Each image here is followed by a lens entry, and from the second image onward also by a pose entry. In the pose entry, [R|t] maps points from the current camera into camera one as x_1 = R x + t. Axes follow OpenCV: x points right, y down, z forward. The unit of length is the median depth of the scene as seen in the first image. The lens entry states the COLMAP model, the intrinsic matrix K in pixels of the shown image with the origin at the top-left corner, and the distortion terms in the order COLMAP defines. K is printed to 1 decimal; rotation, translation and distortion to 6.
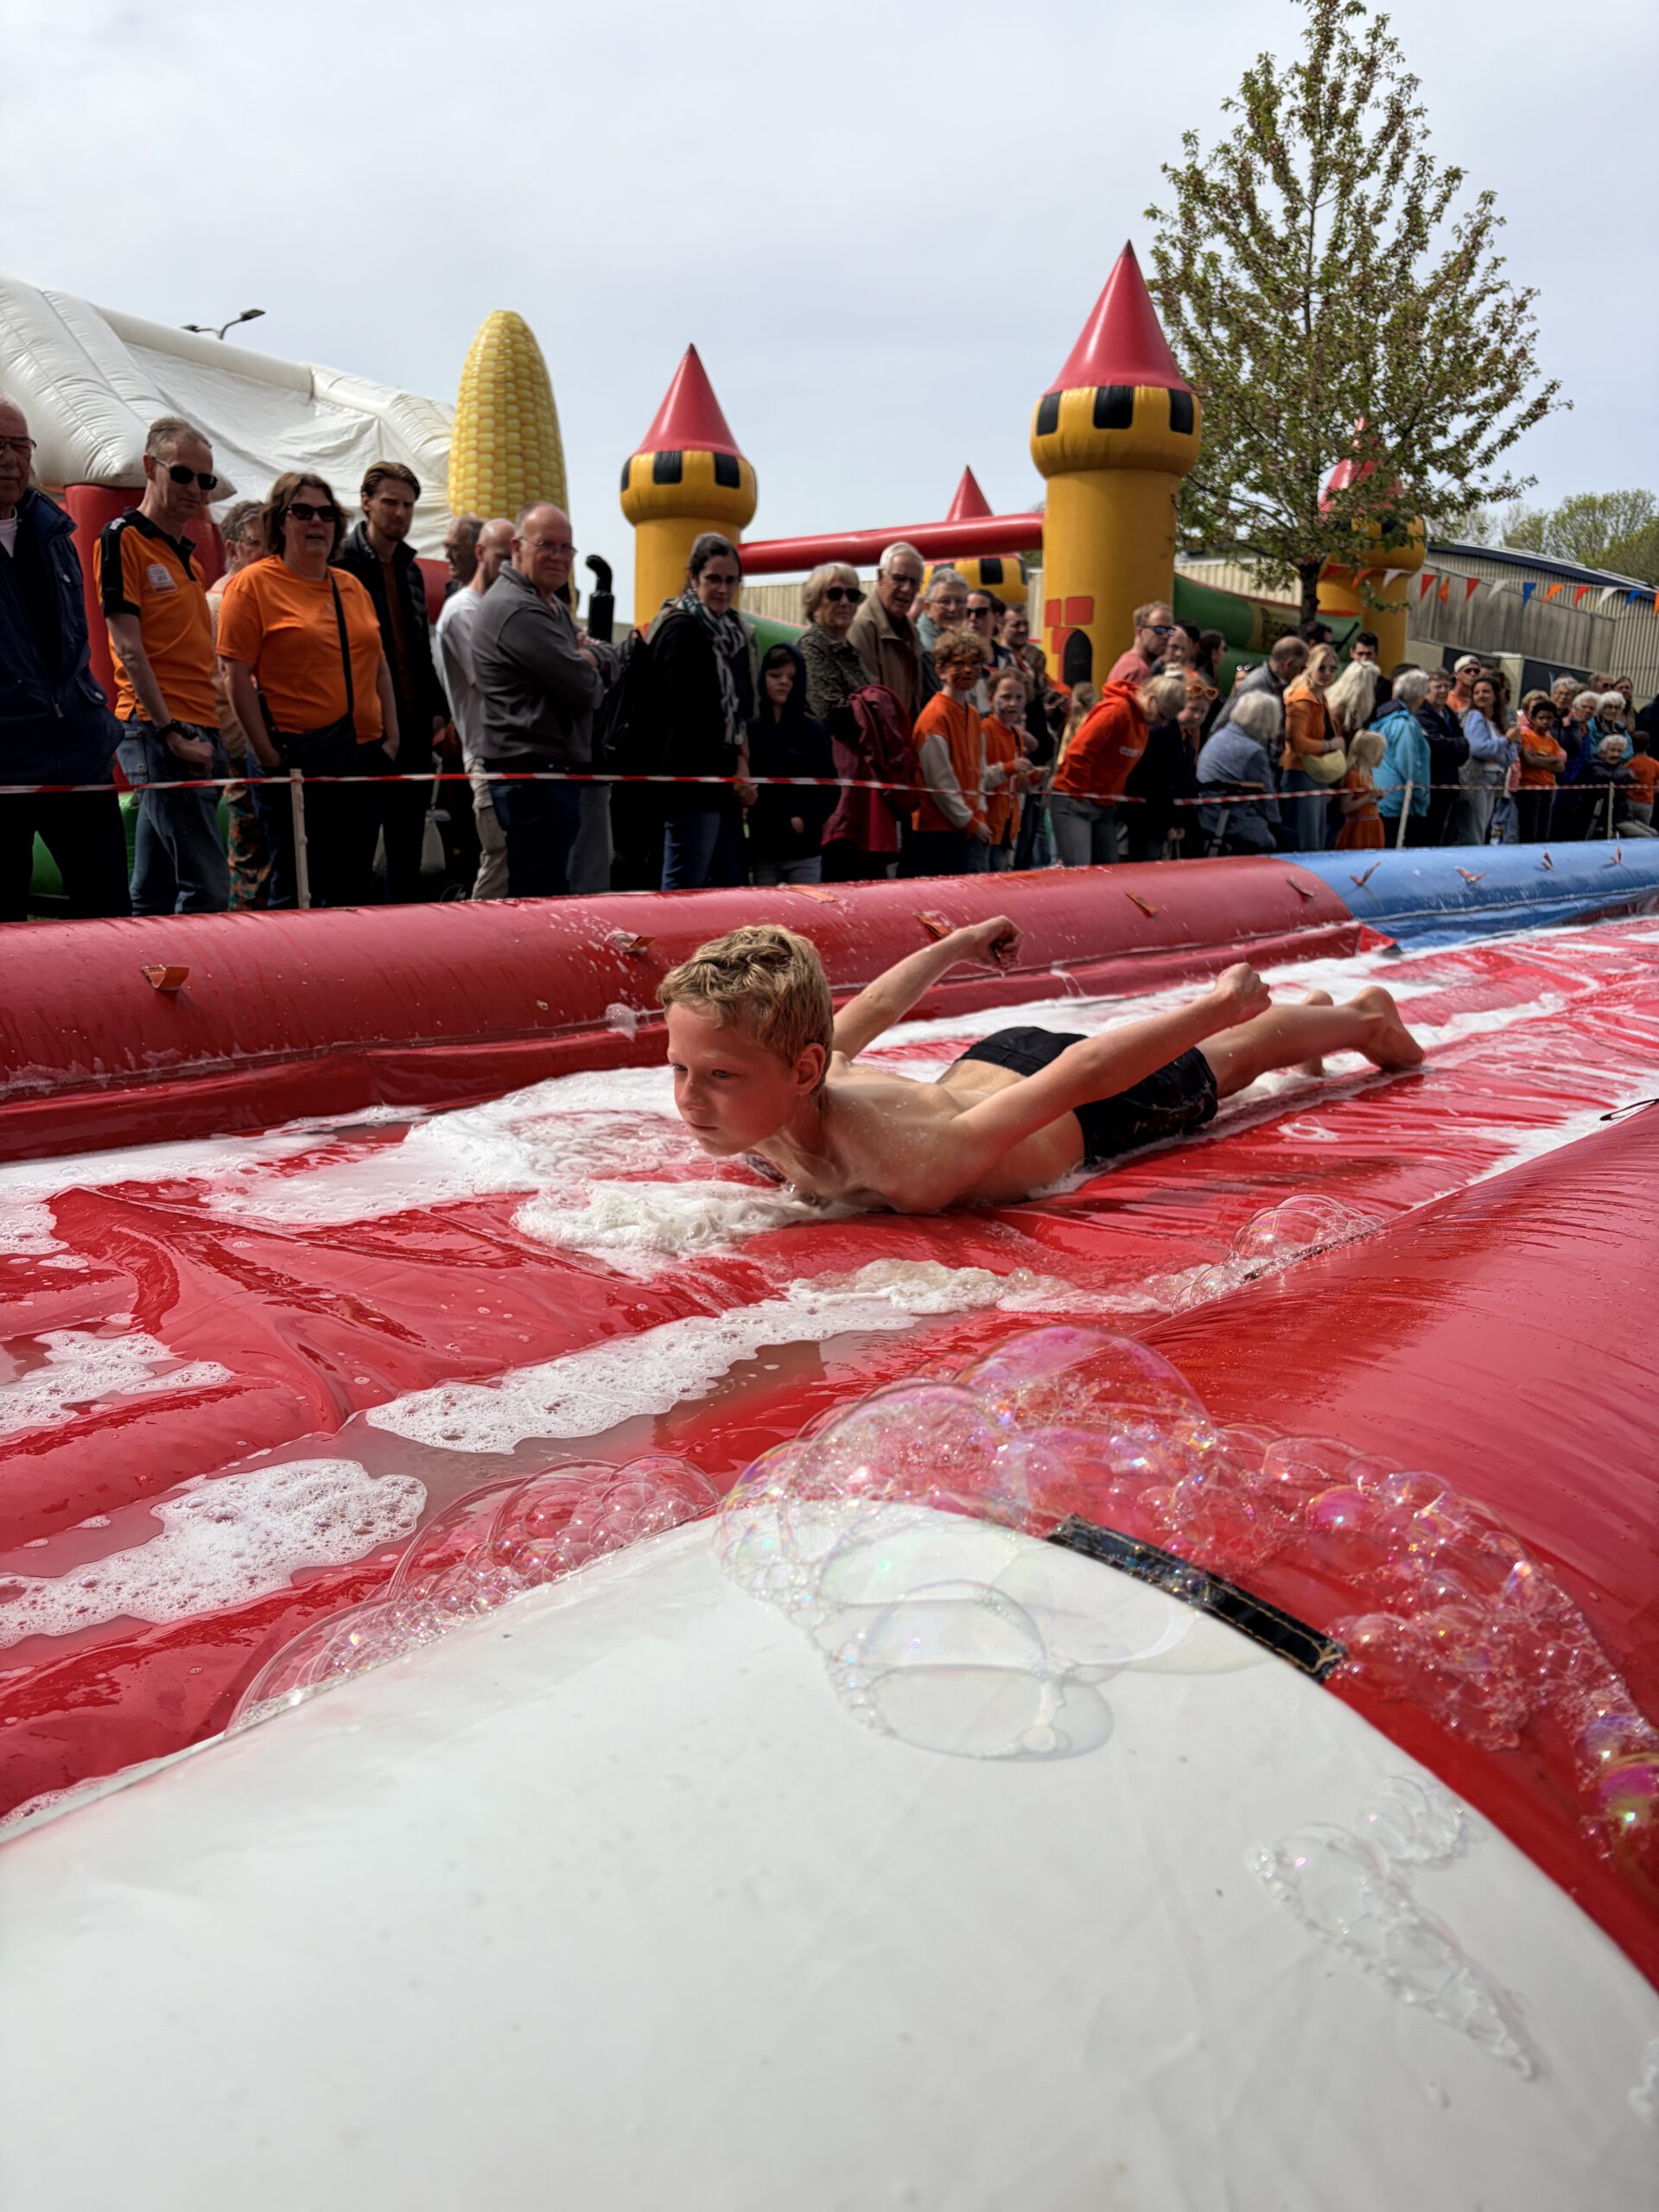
lens RADIAL K [[1678.7, 0, 830.7], [0, 1678.7, 1112.1], [0, 0, 1]] dist [0.040887, -0.028633]
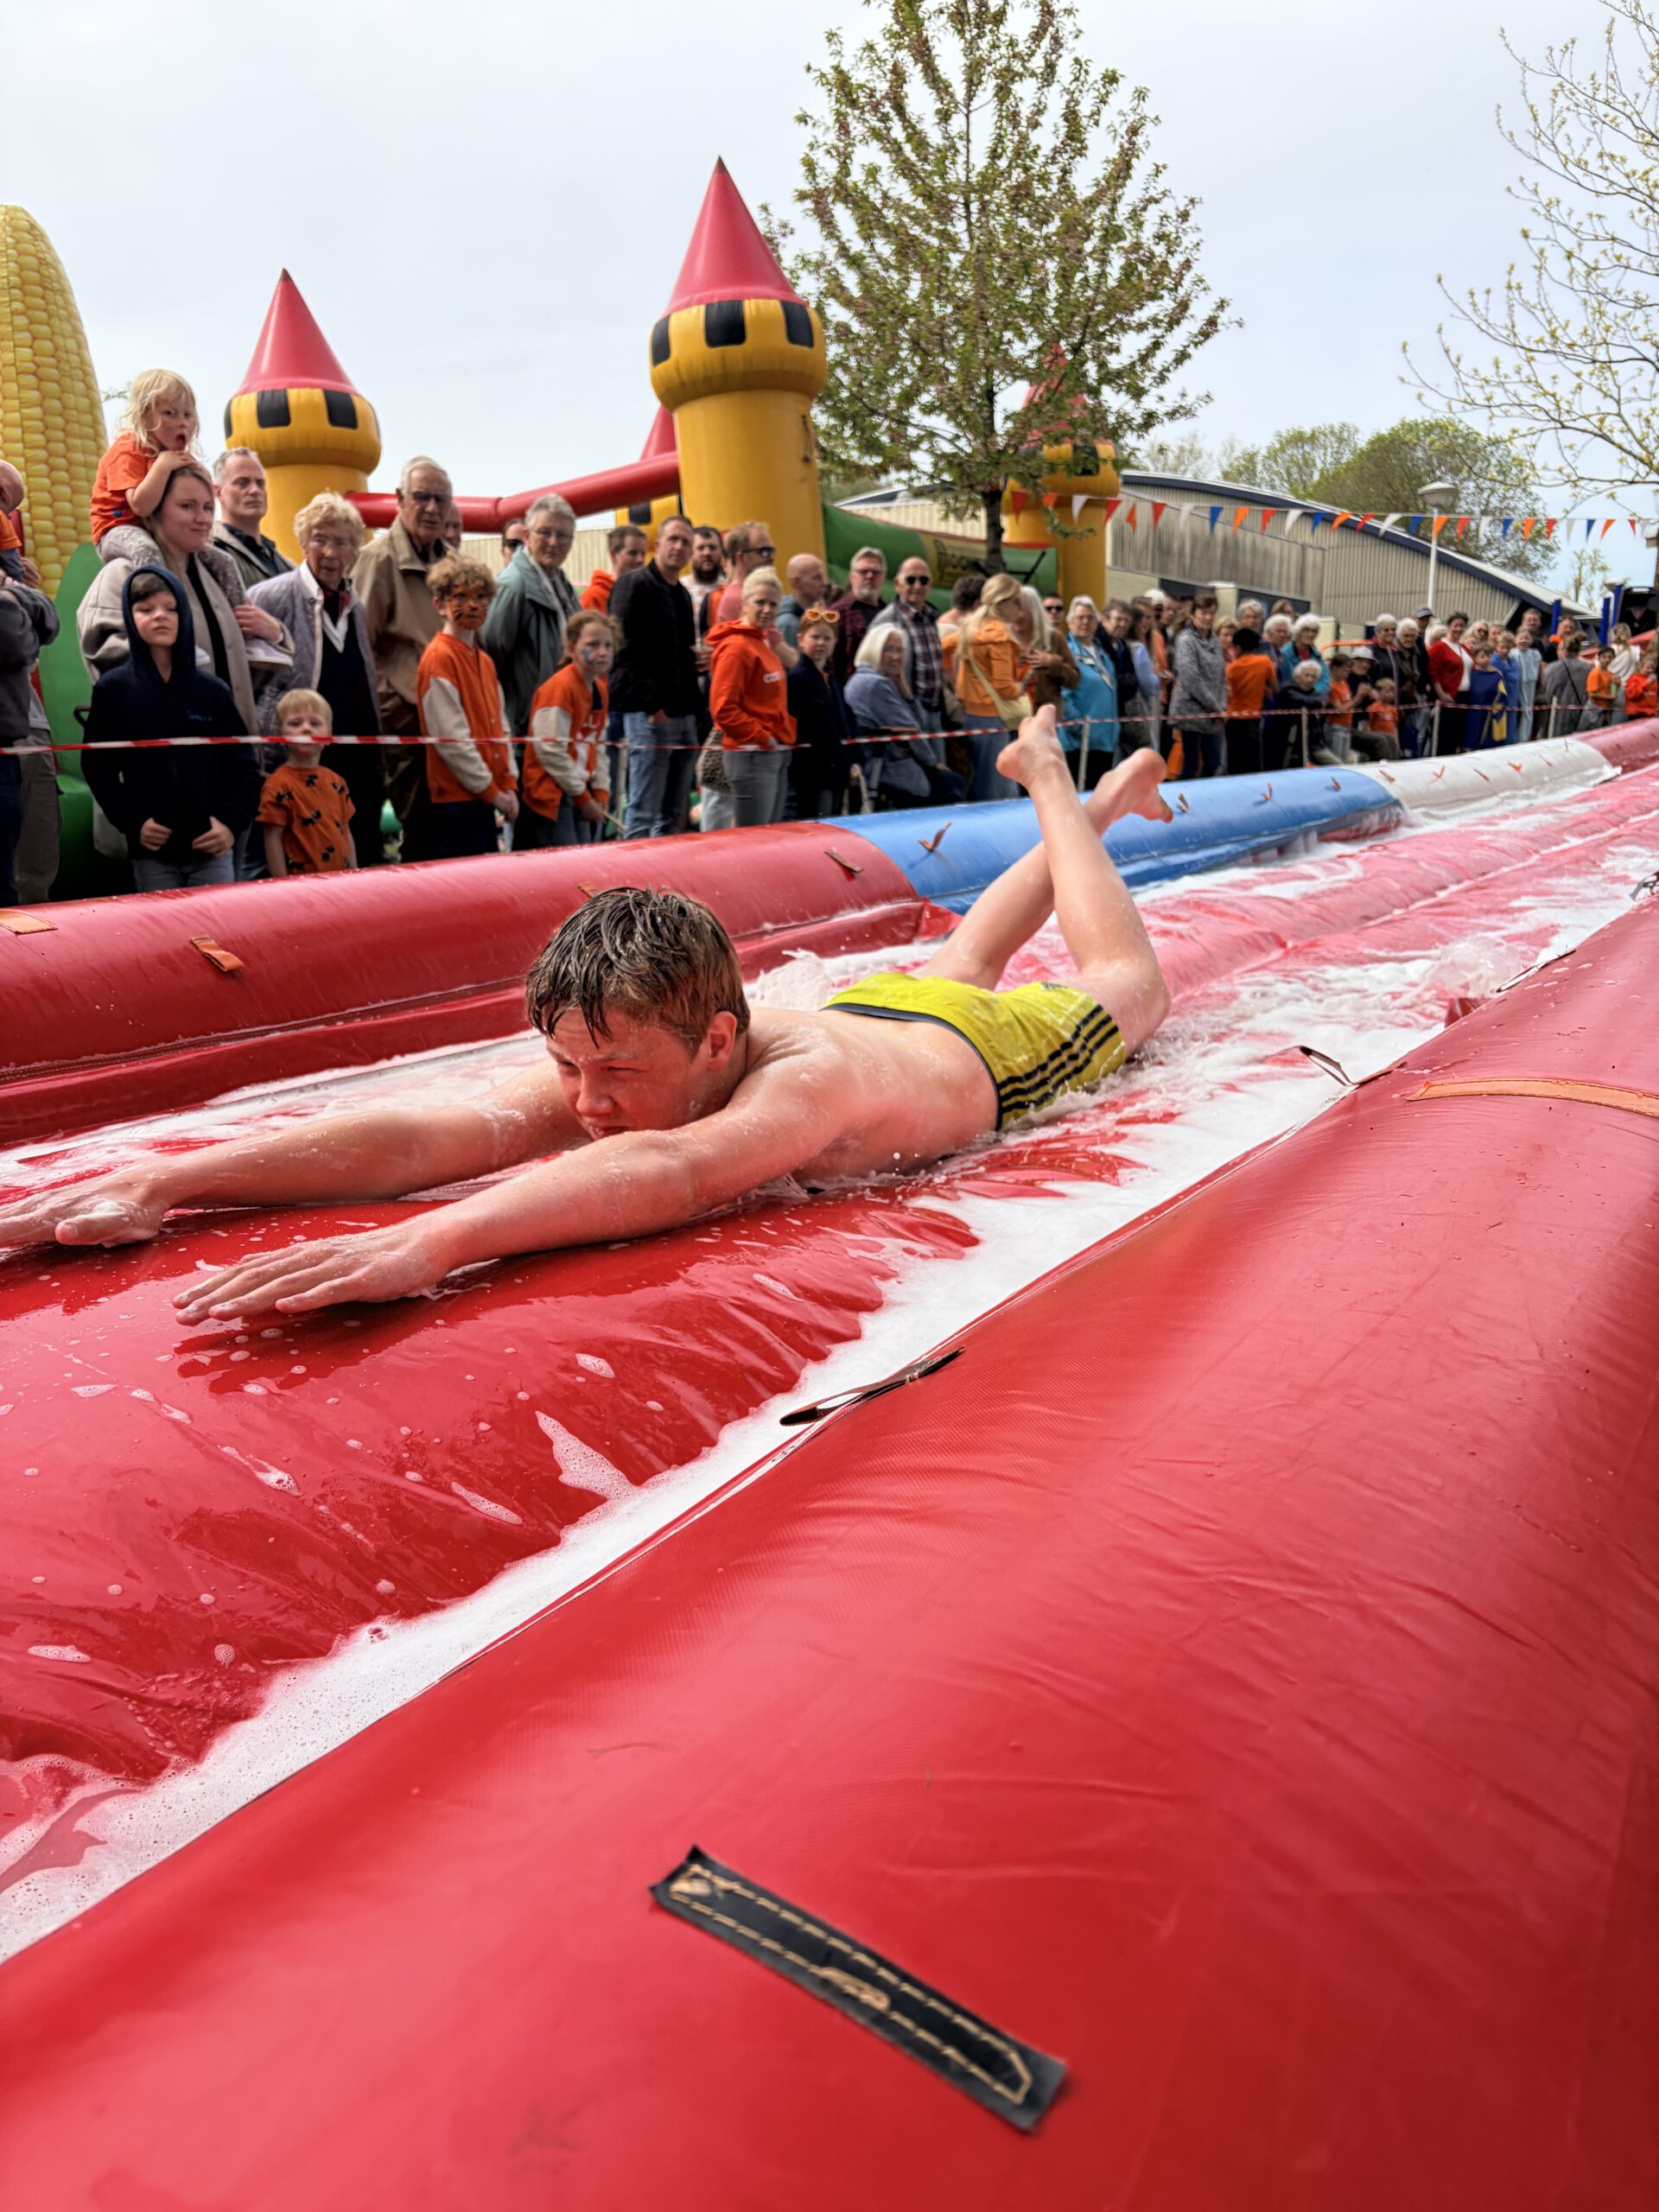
lens RADIAL K [[1645.4, 0, 829.5], [0, 1645.4, 1106.0], [0, 0, 1]] dist [0.009372, 0.004843]
pose [[0.990863, -0.069585, 0.115533, 0.062631], [0.066128, 0.997249, 0.033496, -0.015407], [-0.117546, -0.025550, 0.992739, 0.079210]]
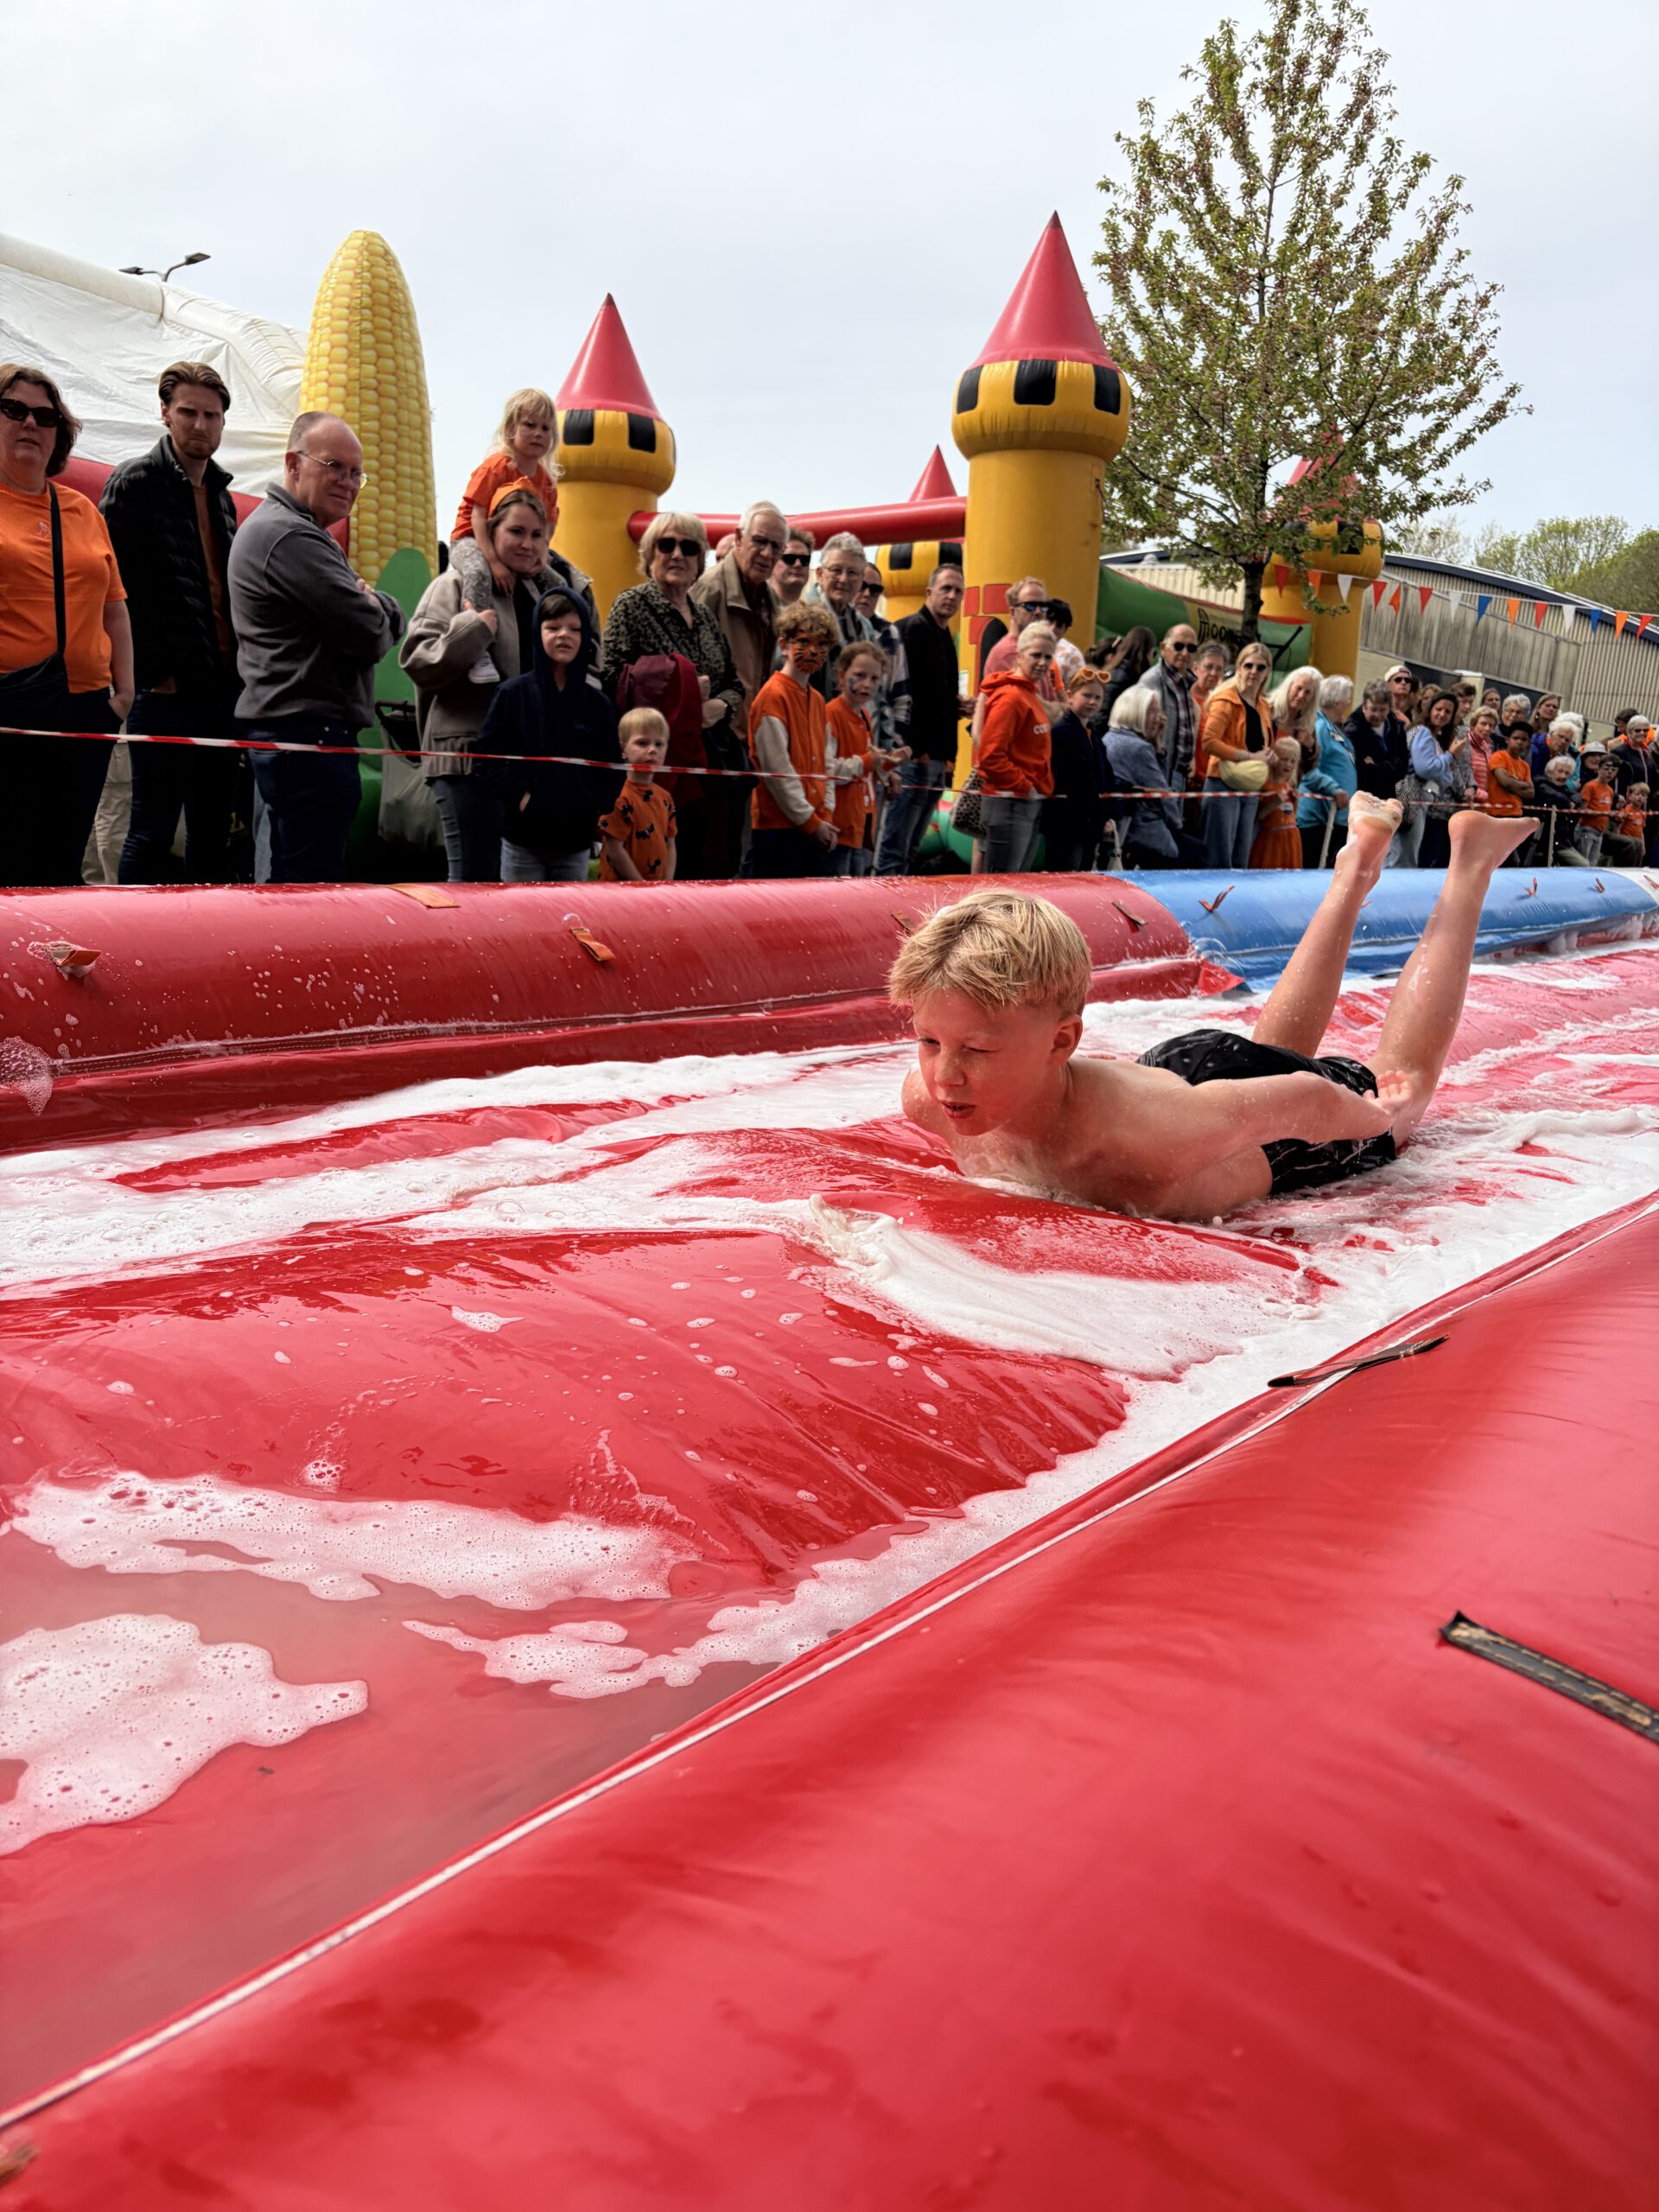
lens RADIAL K [[1649.6, 0, 837.3], [0, 1649.6, 1118.1], [0, 0, 1]] dist [0.029638, -0.014155]
pose [[0.998937, 0.041385, 0.020286, 0.043141], [-0.041635, 0.999060, 0.012065, -0.012484], [-0.019767, -0.012896, 0.999721, 0.065276]]
